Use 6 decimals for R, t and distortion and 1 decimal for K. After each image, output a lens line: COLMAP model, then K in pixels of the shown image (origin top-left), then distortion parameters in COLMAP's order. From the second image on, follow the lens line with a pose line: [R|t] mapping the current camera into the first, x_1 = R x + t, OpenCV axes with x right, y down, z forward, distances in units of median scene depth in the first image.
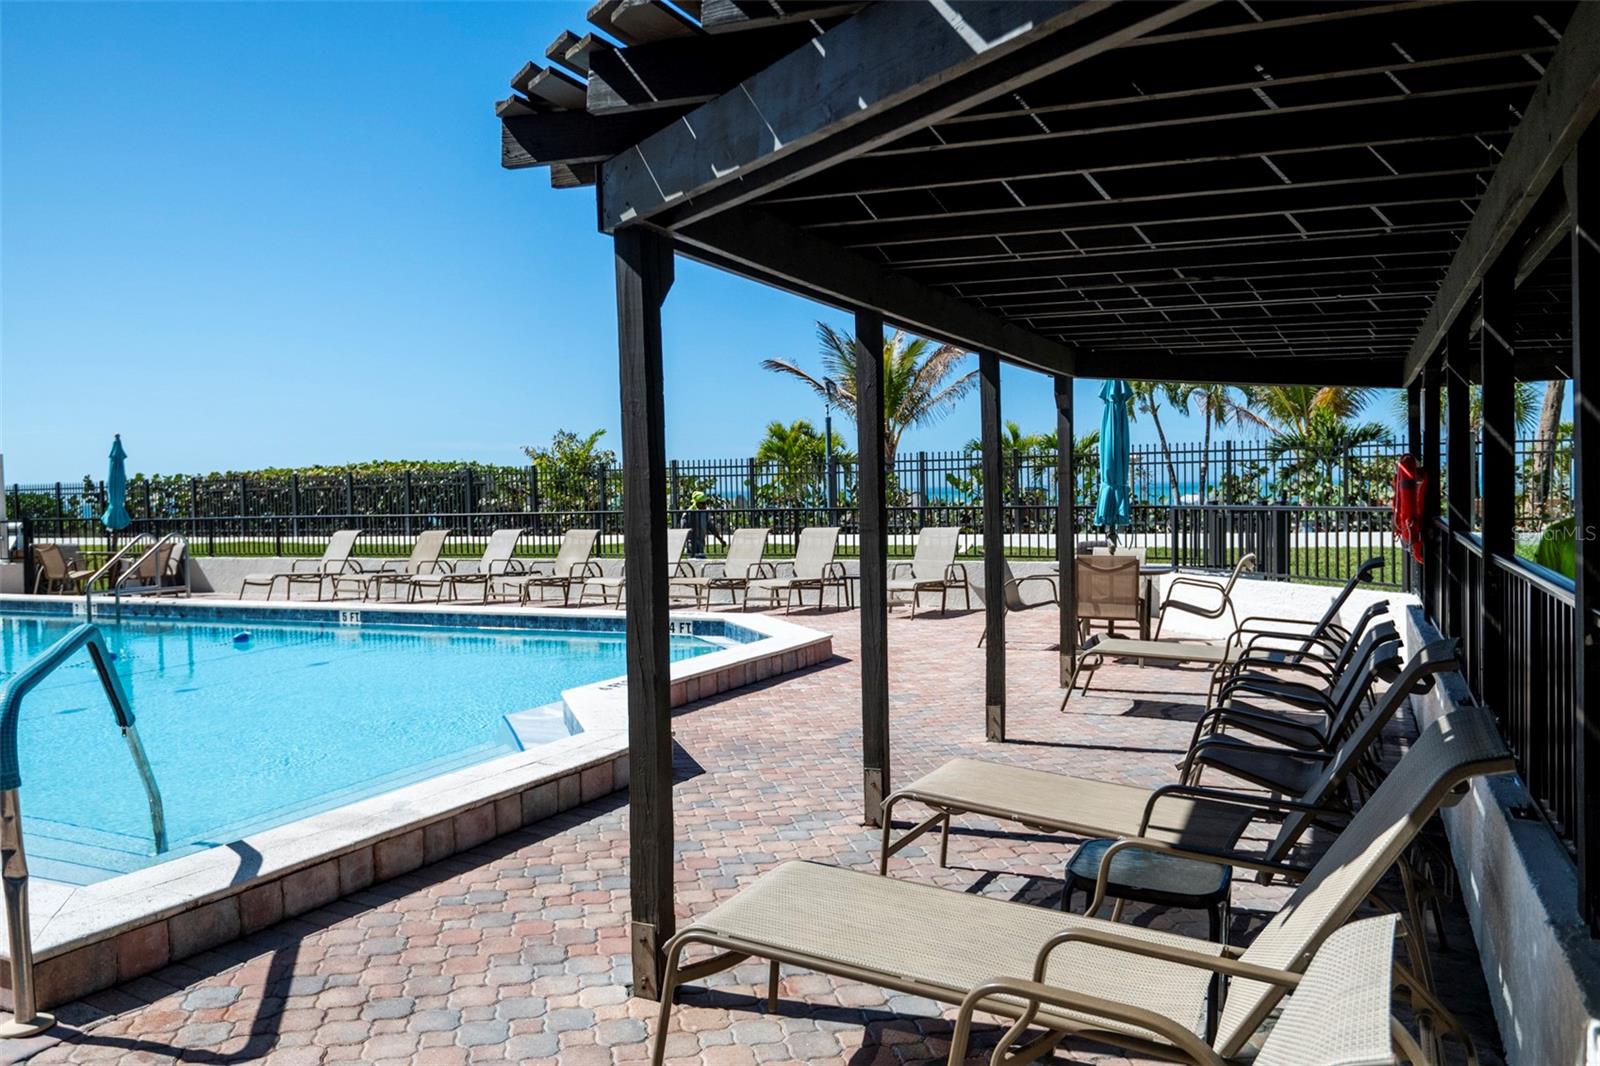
lens RADIAL K [[1205.0, 0, 789.6], [0, 1205.0, 533.2], [0, 0, 1]] dist [-0.002809, 0.003650]
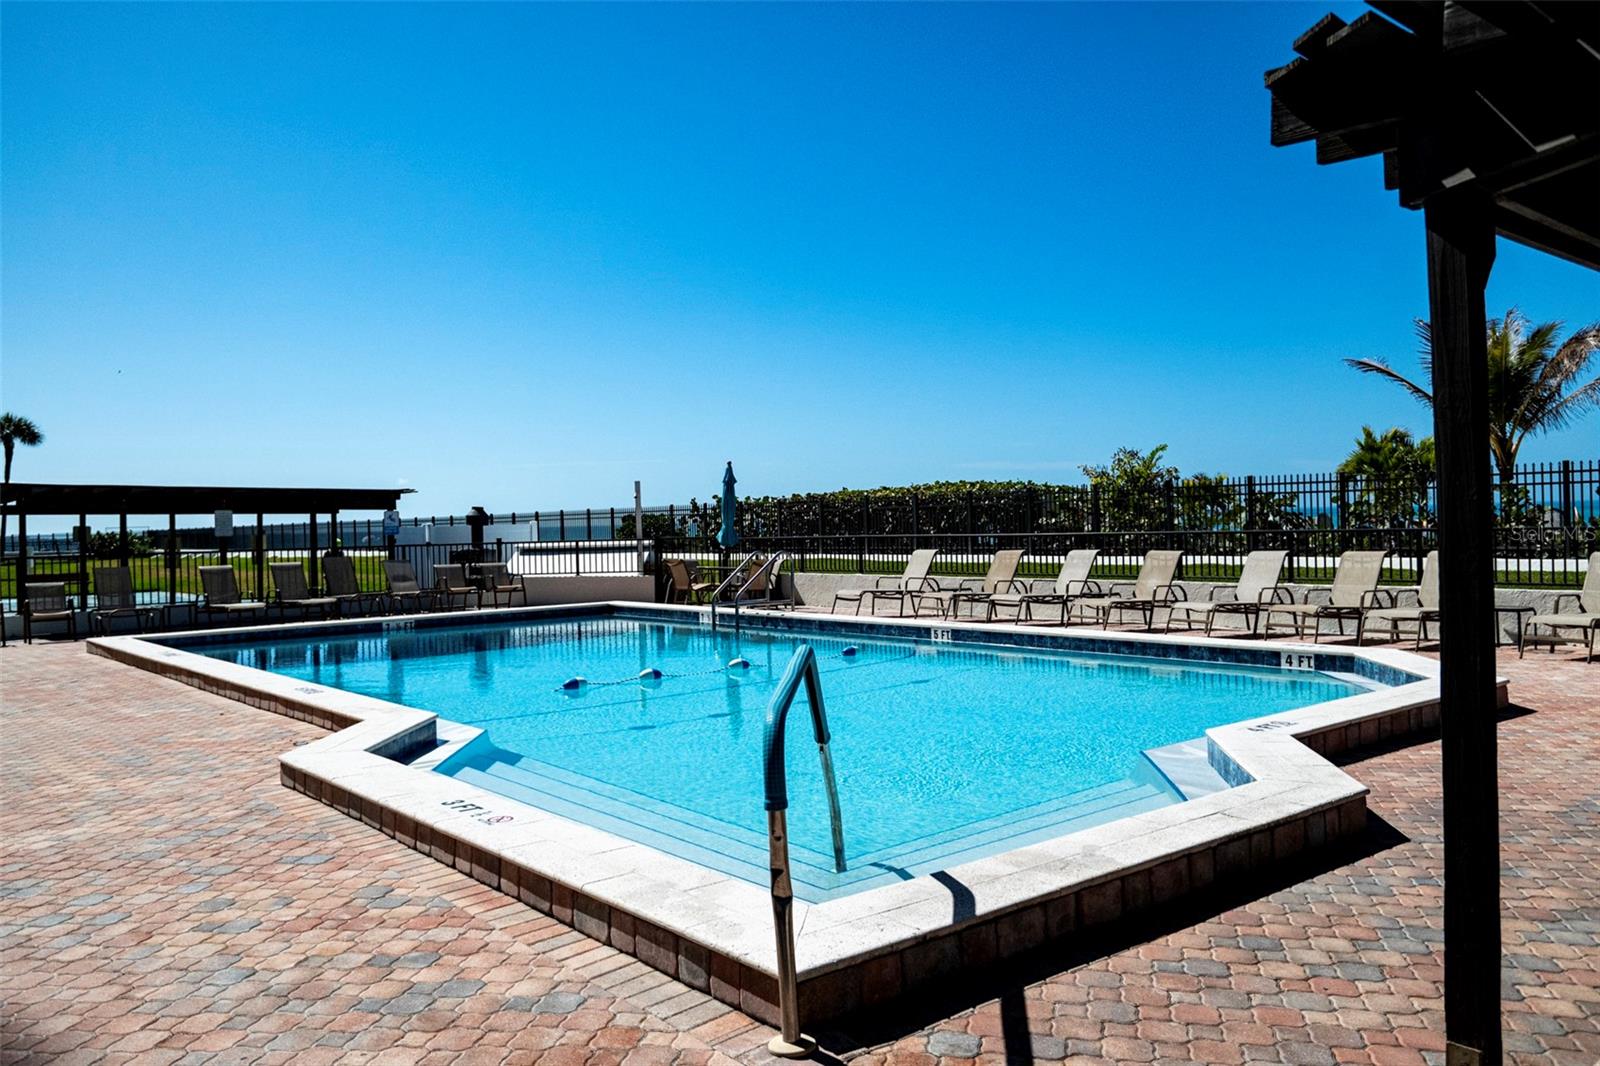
lens RADIAL K [[1205.0, 0, 799.8], [0, 1205.0, 536.8], [0, 0, 1]] dist [-0.002809, 0.003650]
pose [[0.909652, 0.003356, -0.415358, -0.040839], [-0.008429, 0.999911, -0.010379, -0.001703], [0.415286, 0.012942, 0.909599, 0.014657]]
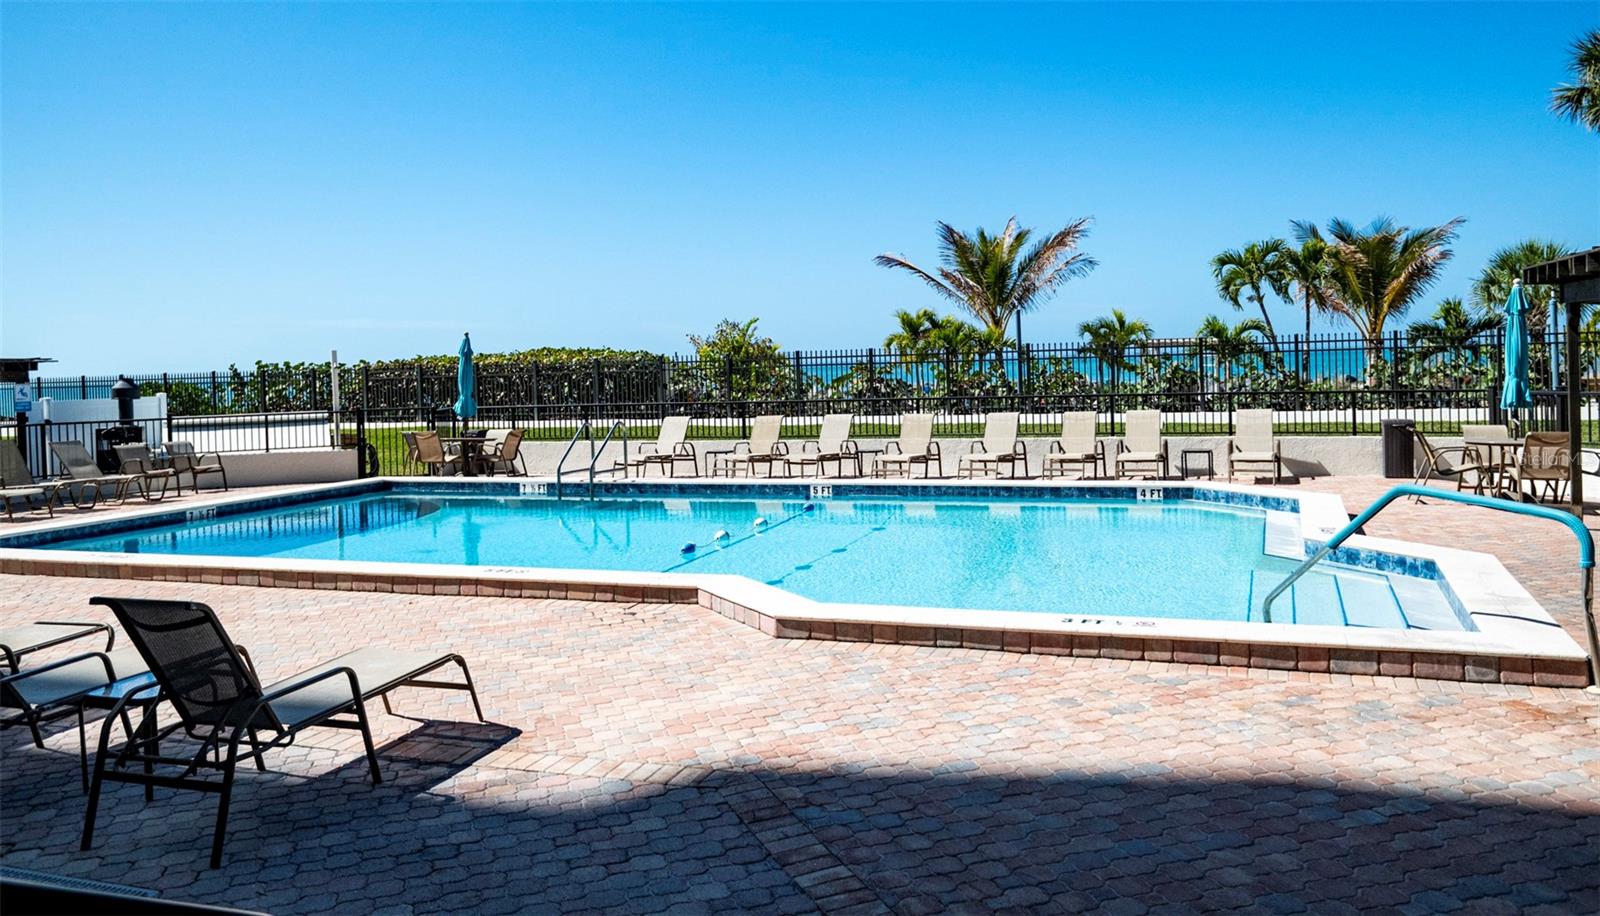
lens RADIAL K [[1198.6, 0, 796.2], [0, 1198.6, 444.6], [0, 0, 1]] dist [0.000978, -0.000220]
pose [[0.996469, -0.013365, 0.082895, -0.406160], [0.010872, 0.999477, 0.030460, -0.010174], [-0.083258, -0.029451, 0.996093, -0.152777]]
